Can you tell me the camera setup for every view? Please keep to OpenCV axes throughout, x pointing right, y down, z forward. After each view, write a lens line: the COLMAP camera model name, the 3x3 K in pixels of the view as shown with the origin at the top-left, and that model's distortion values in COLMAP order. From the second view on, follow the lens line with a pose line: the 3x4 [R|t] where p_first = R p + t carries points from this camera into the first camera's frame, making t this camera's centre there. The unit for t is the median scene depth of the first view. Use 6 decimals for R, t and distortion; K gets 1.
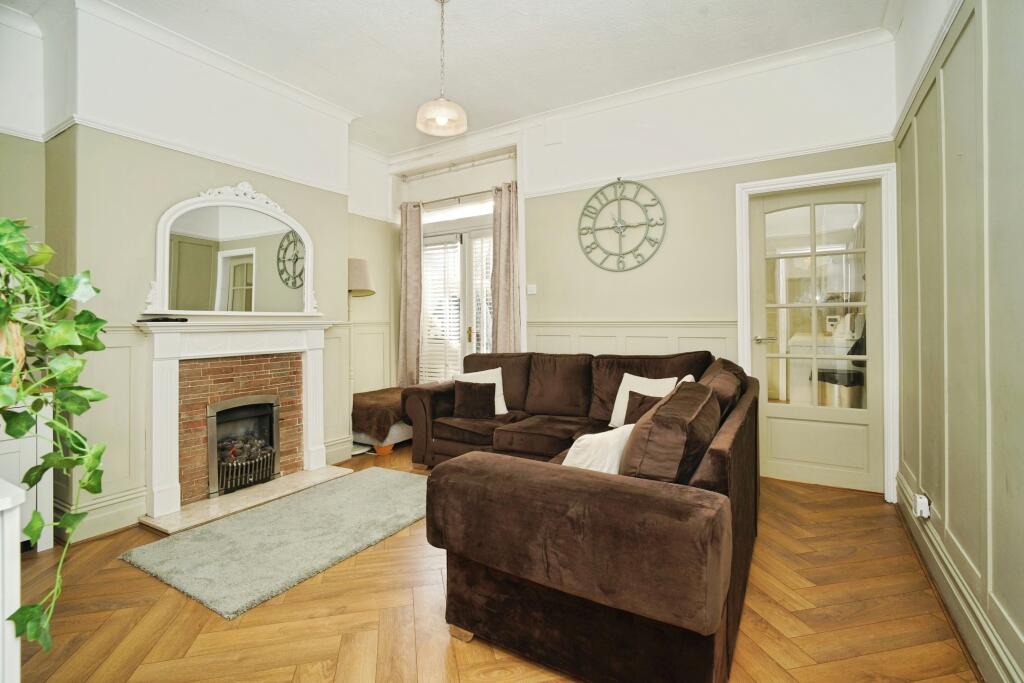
lens RADIAL K [[479.4, 0, 511.0], [0, 479.4, 322.4], [0, 0, 1]] dist [-0.002704, 0.000110]
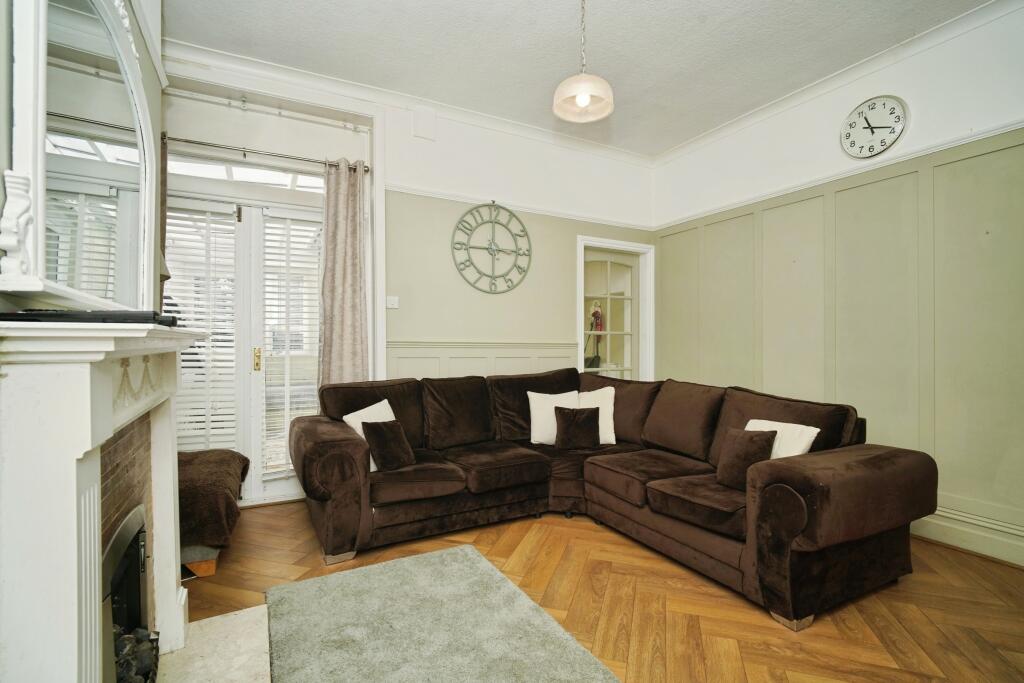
lens RADIAL K [[479.4, 0, 511.0], [0, 479.4, 343.8], [0, 0, 1]] dist [-0.002704, 0.000110]
pose [[0.512067, 0.007585, 0.858912, -0.619758], [-0.010265, 0.999944, -0.002711, 0.002363], [-0.858884, -0.007429, 0.512116, 0.445050]]
